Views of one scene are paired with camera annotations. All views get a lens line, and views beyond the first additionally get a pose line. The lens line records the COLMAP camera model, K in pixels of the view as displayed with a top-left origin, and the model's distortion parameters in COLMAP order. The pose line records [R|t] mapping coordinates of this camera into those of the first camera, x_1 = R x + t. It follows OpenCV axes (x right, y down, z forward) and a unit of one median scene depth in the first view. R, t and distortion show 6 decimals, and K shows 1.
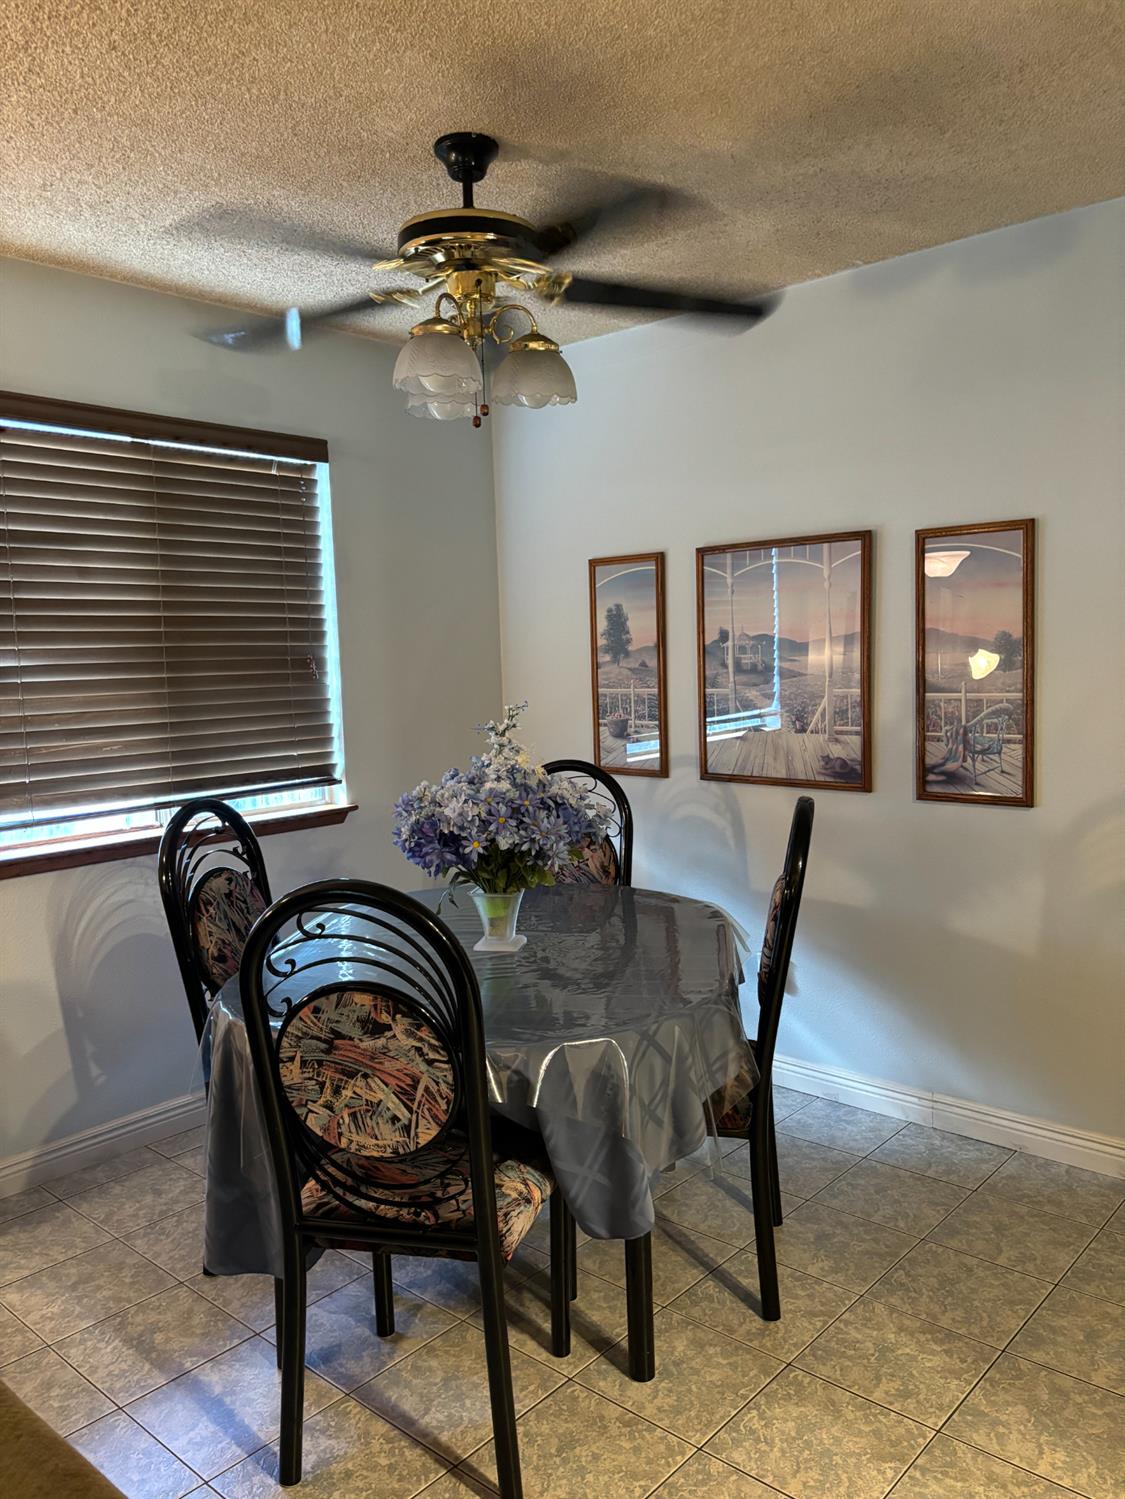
lens RADIAL K [[1140.5, 0, 558.7], [0, 1140.5, 750.6], [0, 0, 1]] dist [0.051508, -0.057582]
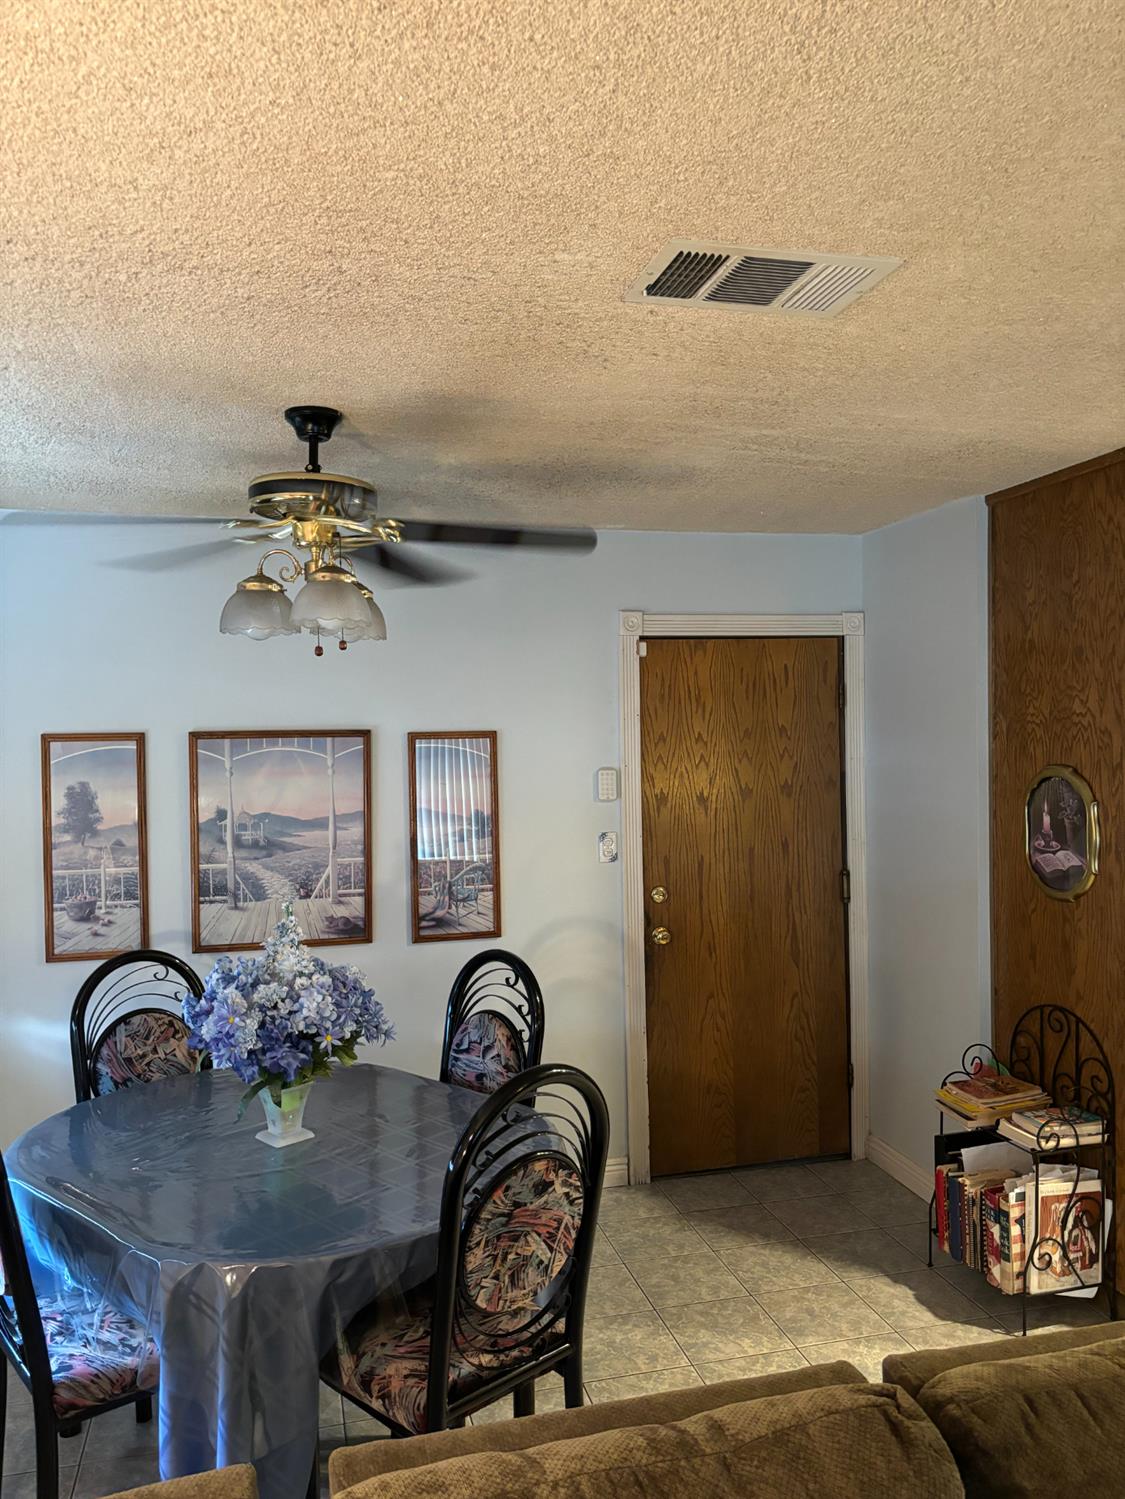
lens RADIAL K [[1140.5, 0, 589.5], [0, 1140.5, 726.6], [0, 0, 1]] dist [0.051508, -0.057582]
pose [[0.542947, 0.026414, 0.839351, -0.616212], [0.074319, 0.994072, -0.079358, -0.076316], [-0.836472, 0.105467, 0.537765, 0.130638]]
